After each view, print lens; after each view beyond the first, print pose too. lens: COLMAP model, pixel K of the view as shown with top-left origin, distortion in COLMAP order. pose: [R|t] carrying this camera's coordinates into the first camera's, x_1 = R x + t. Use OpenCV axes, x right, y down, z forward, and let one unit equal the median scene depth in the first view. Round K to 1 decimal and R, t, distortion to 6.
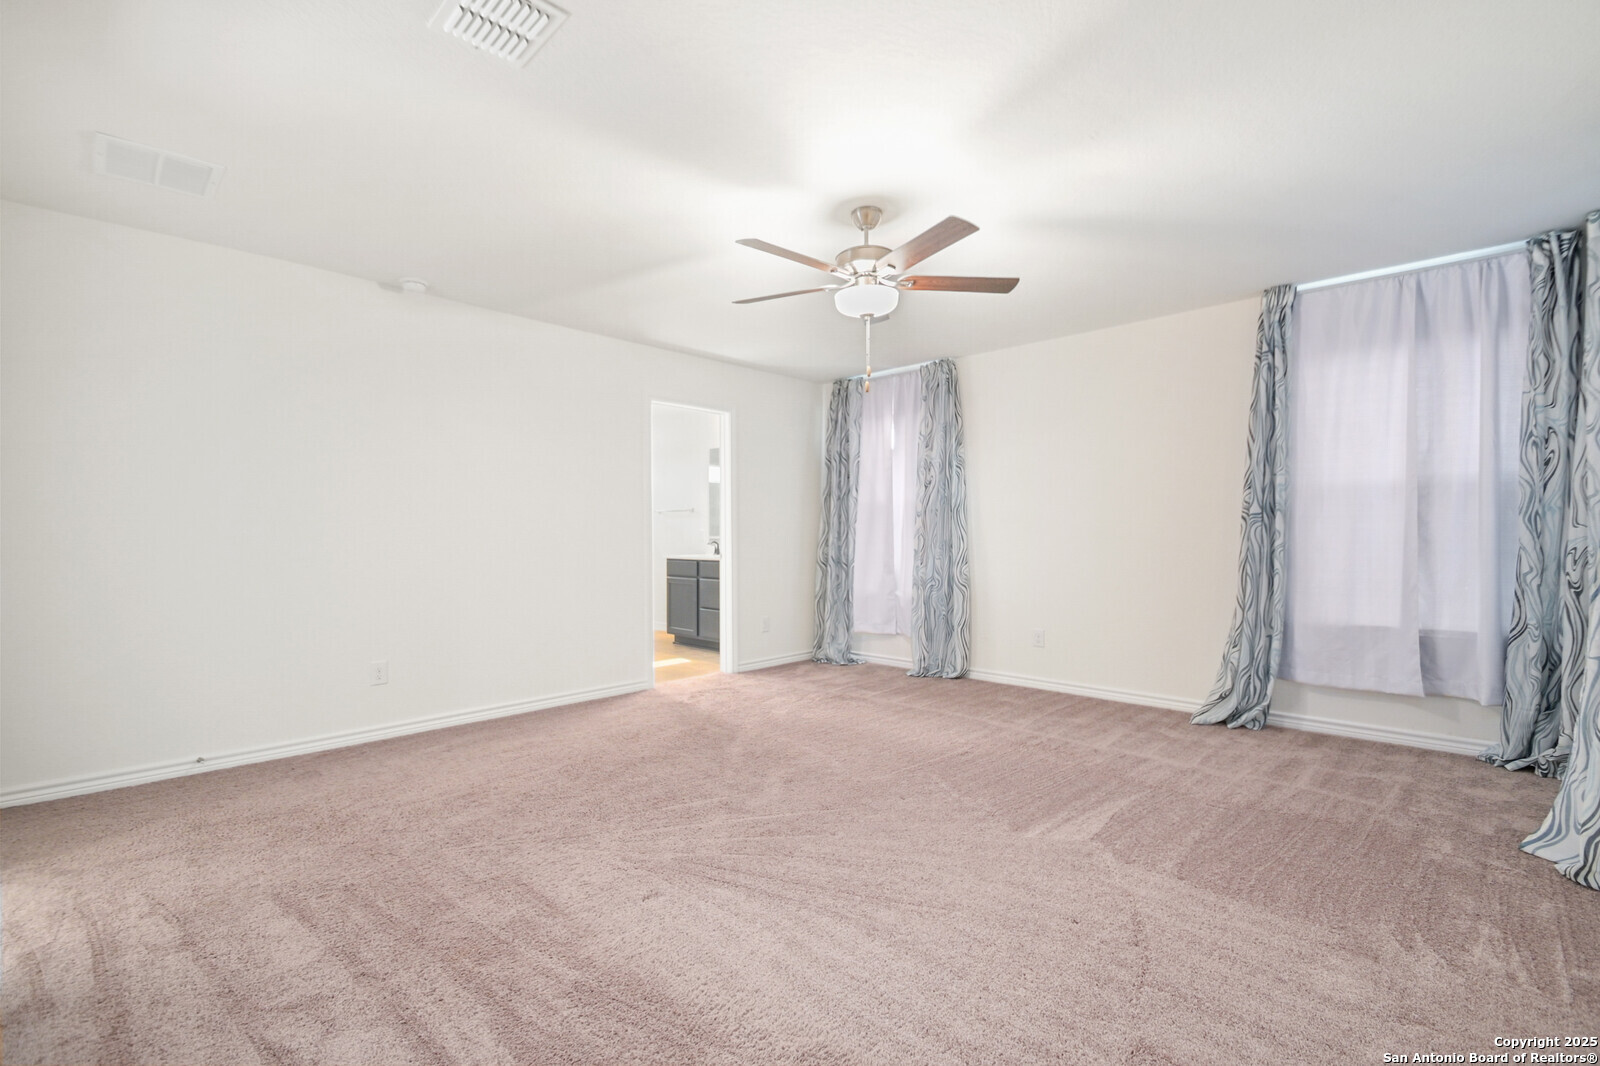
lens RADIAL K [[702.4, 0, 791.0], [0, 702.4, 546.8], [0, 0, 1]] dist [0.012611, -0.020831]
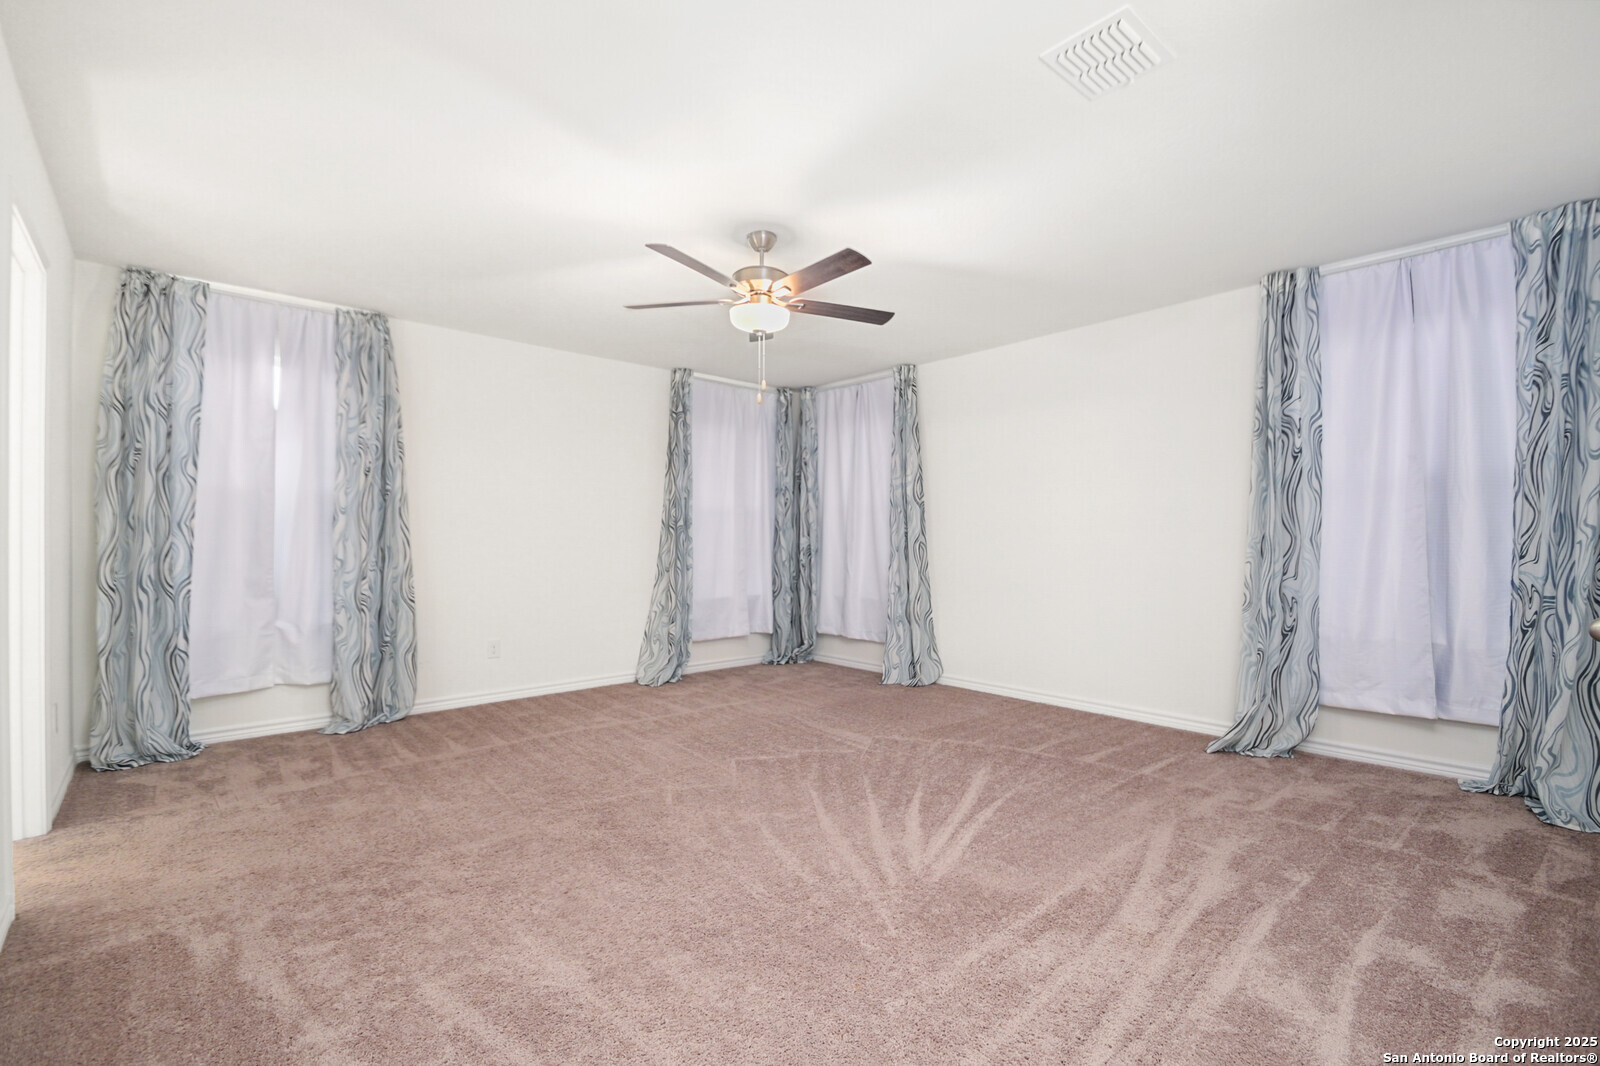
lens RADIAL K [[702.4, 0, 791.0], [0, 702.4, 546.8], [0, 0, 1]] dist [0.012611, -0.020831]
pose [[0.072571, -0.001512, 0.997362, -0.555771], [0.016290, 0.999867, 0.000330, -0.001352], [-0.997230, 0.016223, 0.072586, 0.523078]]
